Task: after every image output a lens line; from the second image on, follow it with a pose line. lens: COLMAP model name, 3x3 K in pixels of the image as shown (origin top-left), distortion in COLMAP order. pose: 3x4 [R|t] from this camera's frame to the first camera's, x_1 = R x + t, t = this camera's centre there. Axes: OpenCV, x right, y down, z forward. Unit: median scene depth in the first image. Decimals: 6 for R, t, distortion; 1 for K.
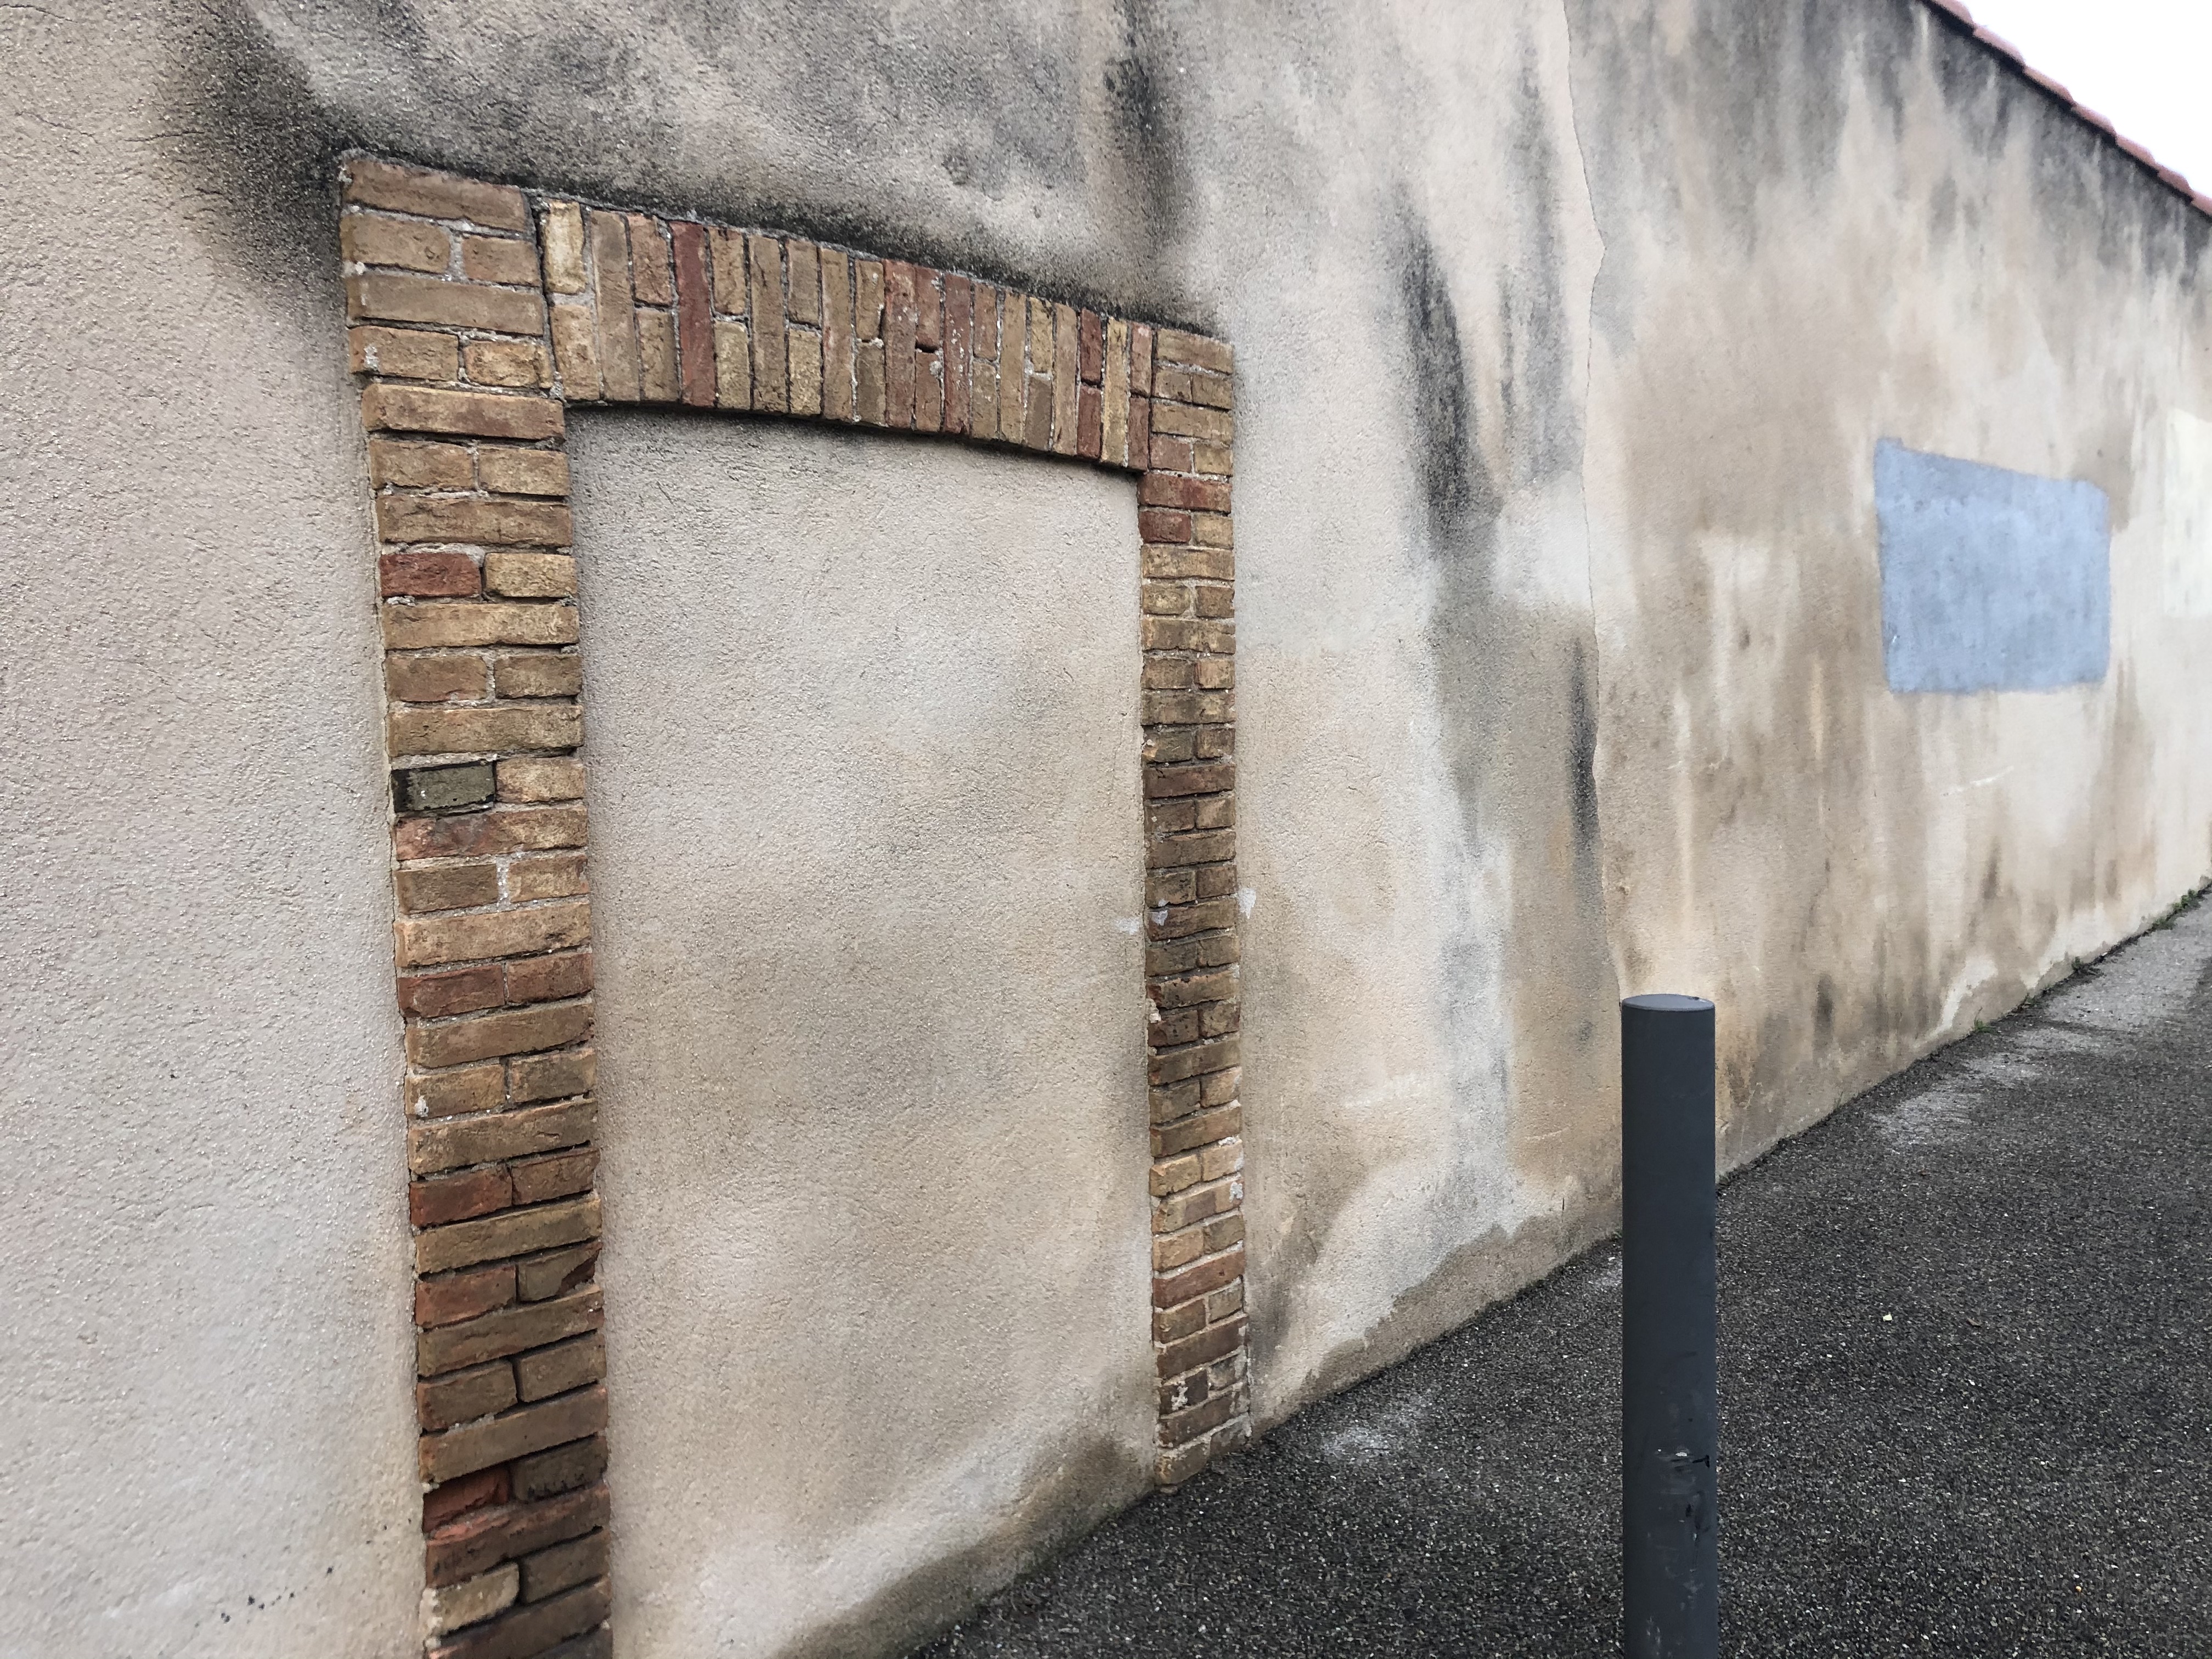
lens RADIAL K [[1735.4, 0, 1035.8], [0, 1735.4, 804.8], [0, 0, 1]] dist [0.038553, -0.033426]
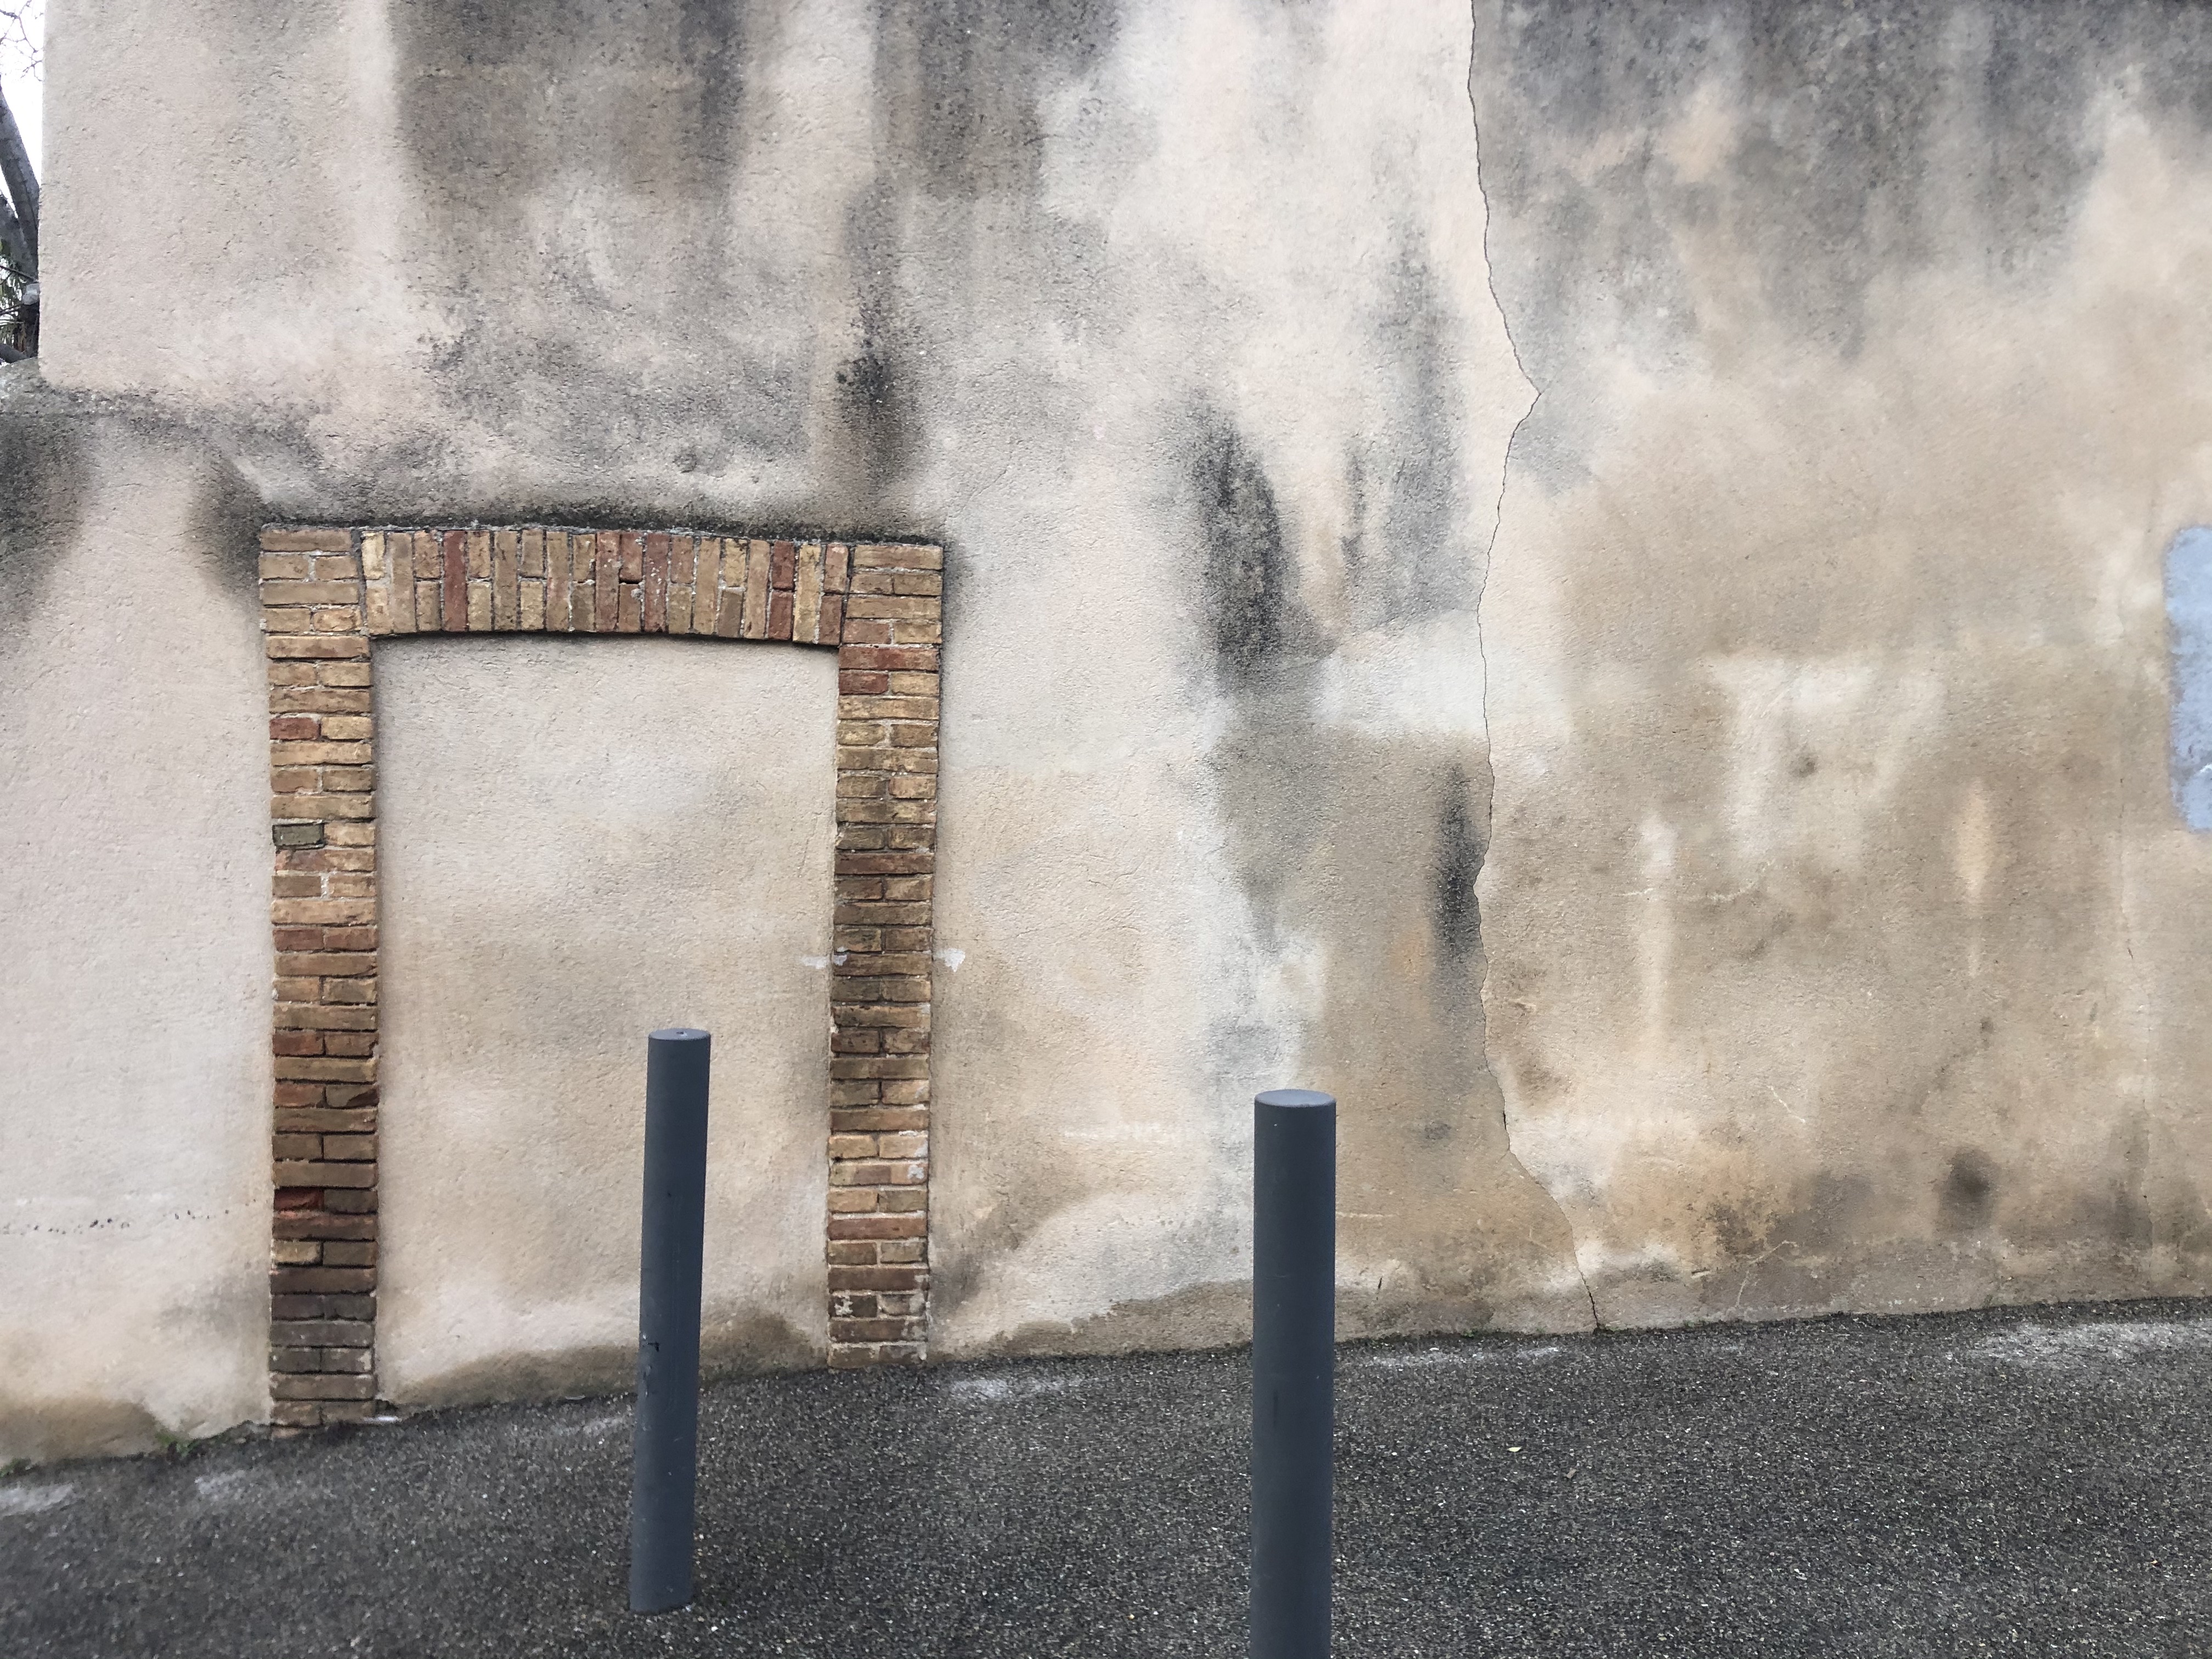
lens RADIAL K [[1675.4, 0, 1083.4], [0, 1675.4, 816.9], [0, 0, 1]] dist [0.045689, -0.073156]
pose [[0.753356, 0.050753, -0.655651, 1.301739], [-0.069021, 0.997613, -0.002083, -0.072377], [0.653980, 0.046823, 0.755061, 0.112755]]
